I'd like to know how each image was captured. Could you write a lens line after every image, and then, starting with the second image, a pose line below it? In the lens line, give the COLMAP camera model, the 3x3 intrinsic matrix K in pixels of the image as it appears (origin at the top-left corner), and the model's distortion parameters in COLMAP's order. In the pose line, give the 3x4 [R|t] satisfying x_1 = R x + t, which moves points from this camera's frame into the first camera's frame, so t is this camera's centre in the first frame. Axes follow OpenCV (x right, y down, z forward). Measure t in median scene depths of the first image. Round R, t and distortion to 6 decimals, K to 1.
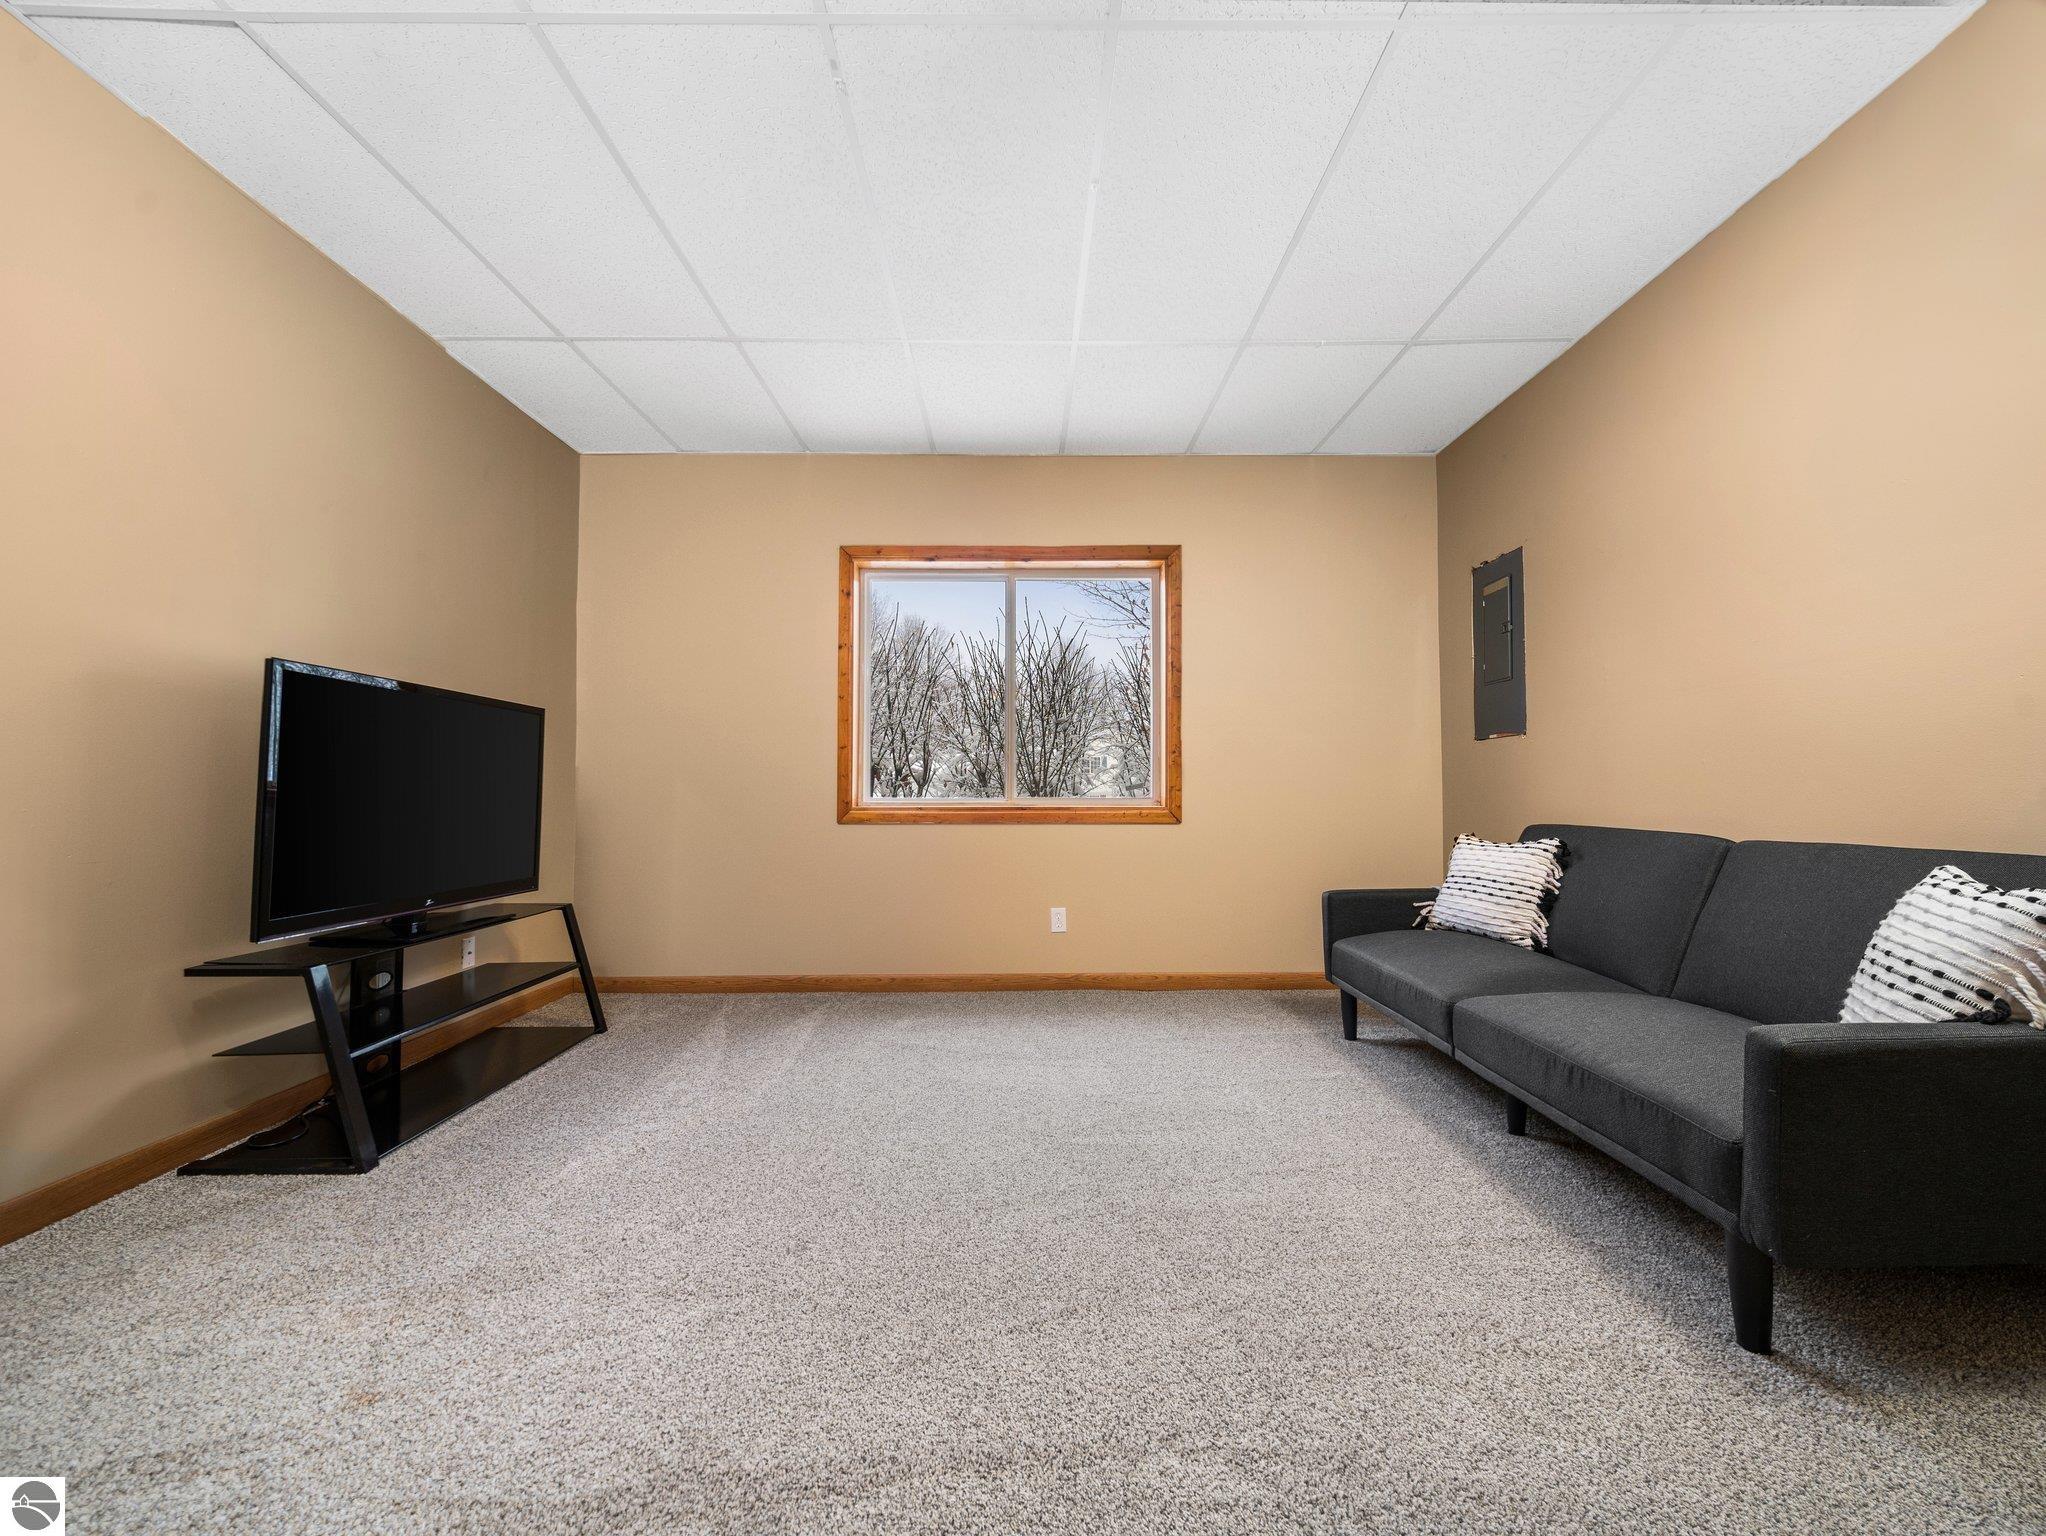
lens RADIAL K [[835.1, 0, 1023.0], [0, 835.1, 768.0], [0, 0, 1]] dist [-0.001693, 0.000133]
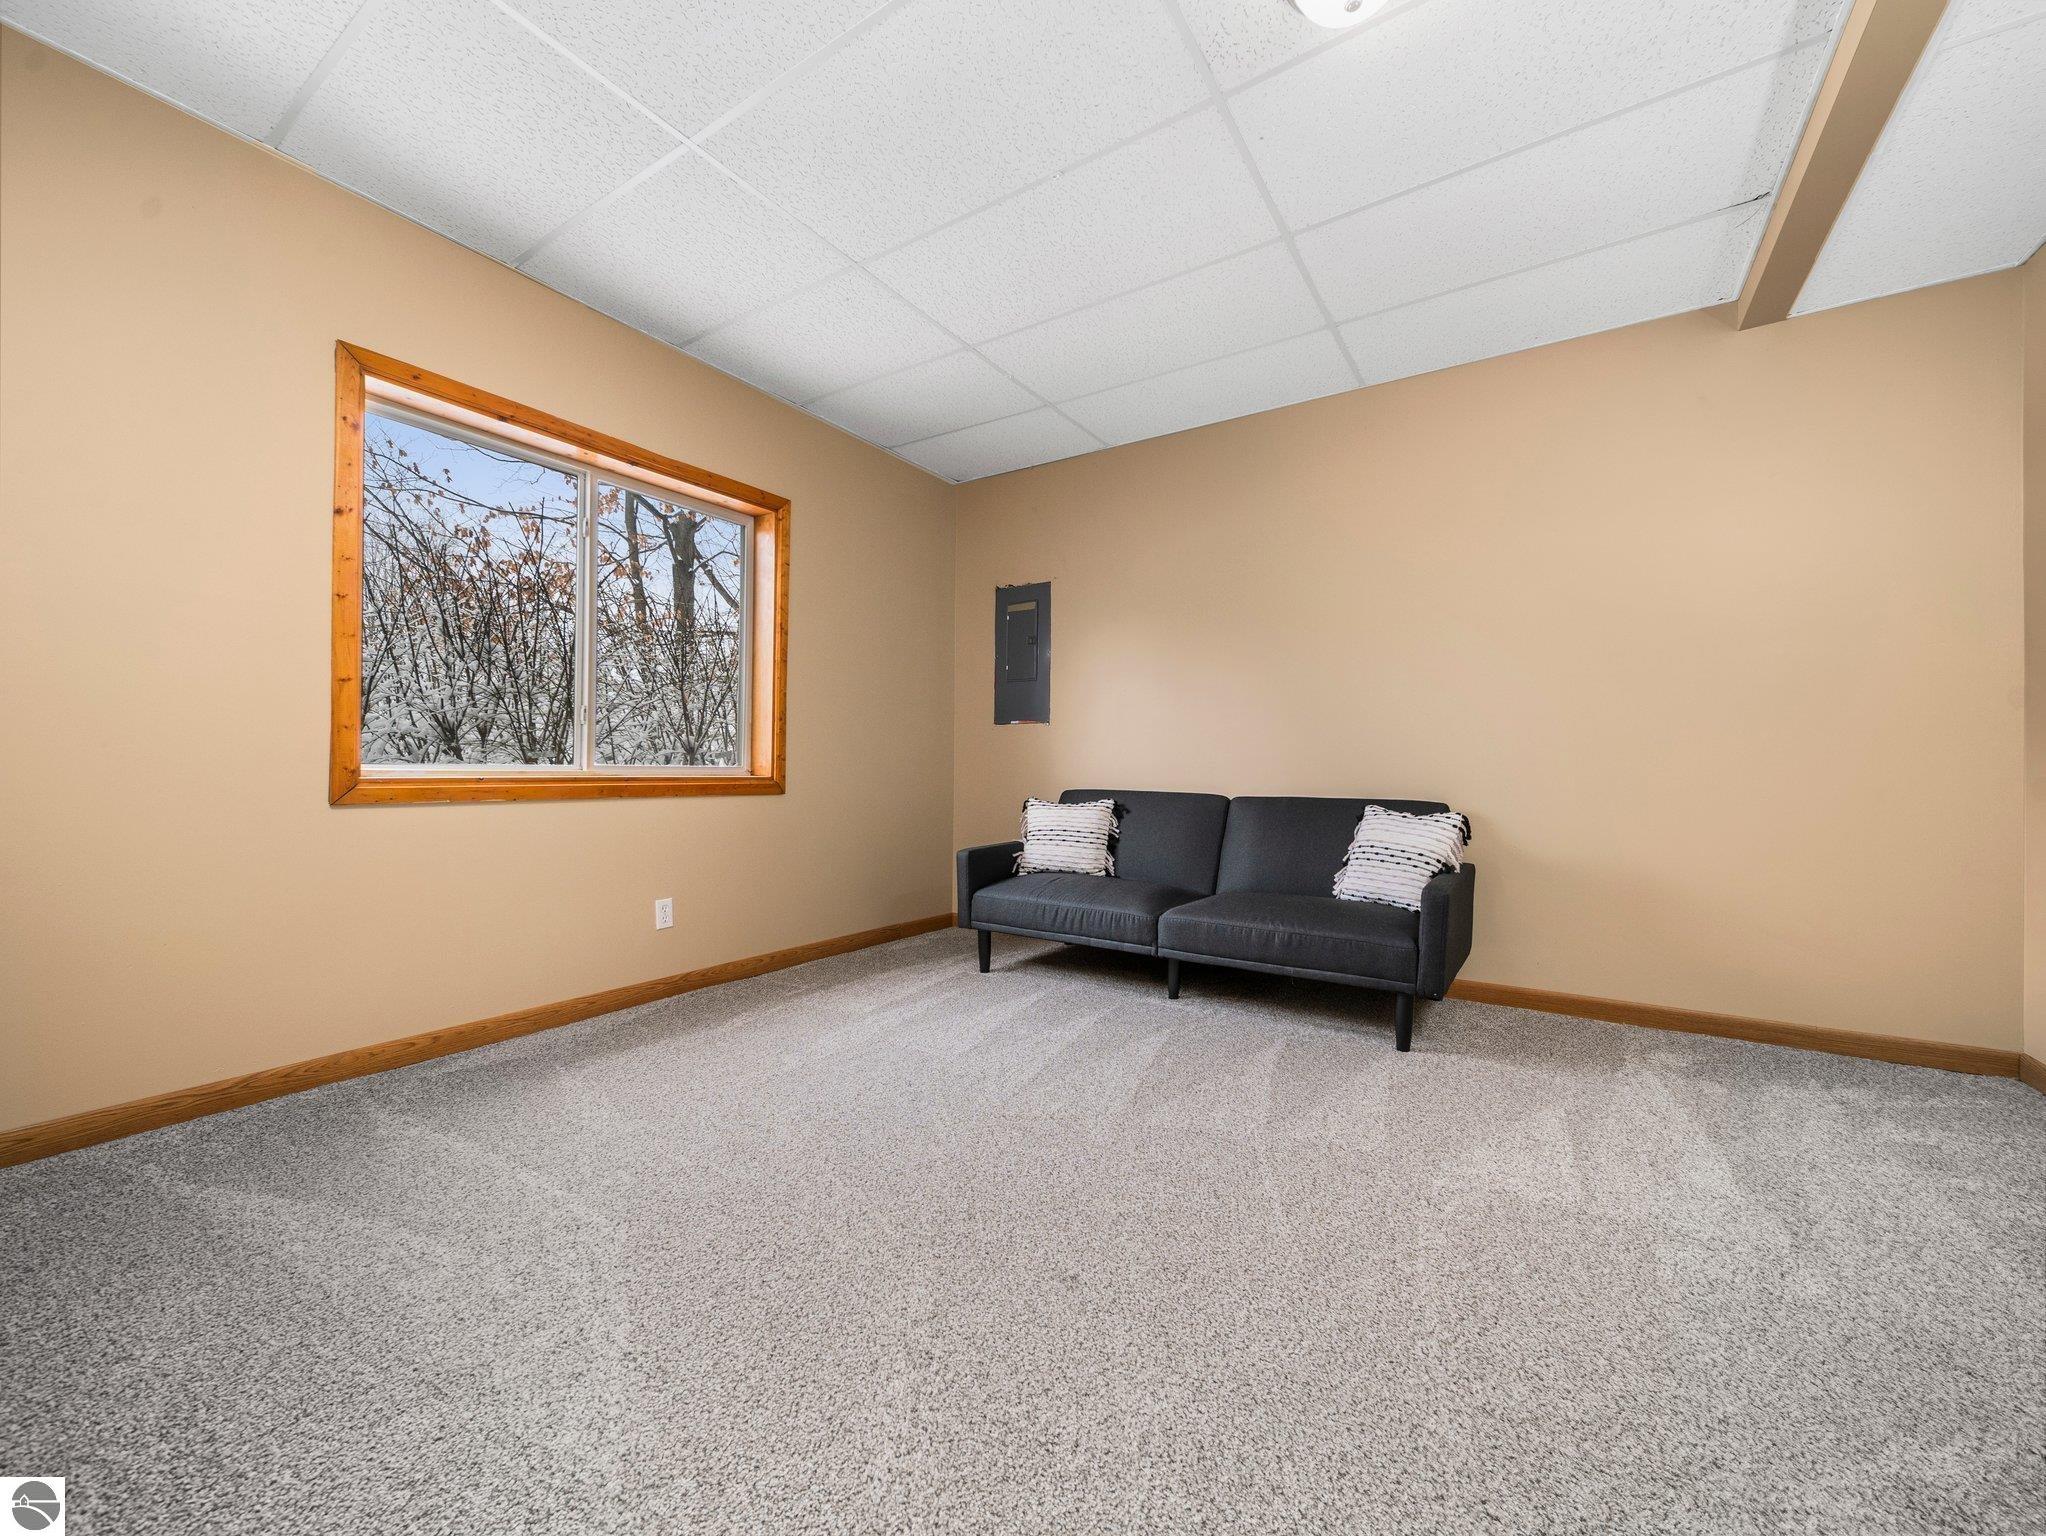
lens RADIAL K [[825.9, 0, 1023.0], [0, 825.9, 768.0], [0, 0, 1]] dist [0.017852, 0.000170]
pose [[0.551230, 0.008267, 0.834312, -0.549400], [-0.036024, 0.999254, 0.013900, 0.015613], [-0.833575, -0.037717, 0.551117, 0.311432]]
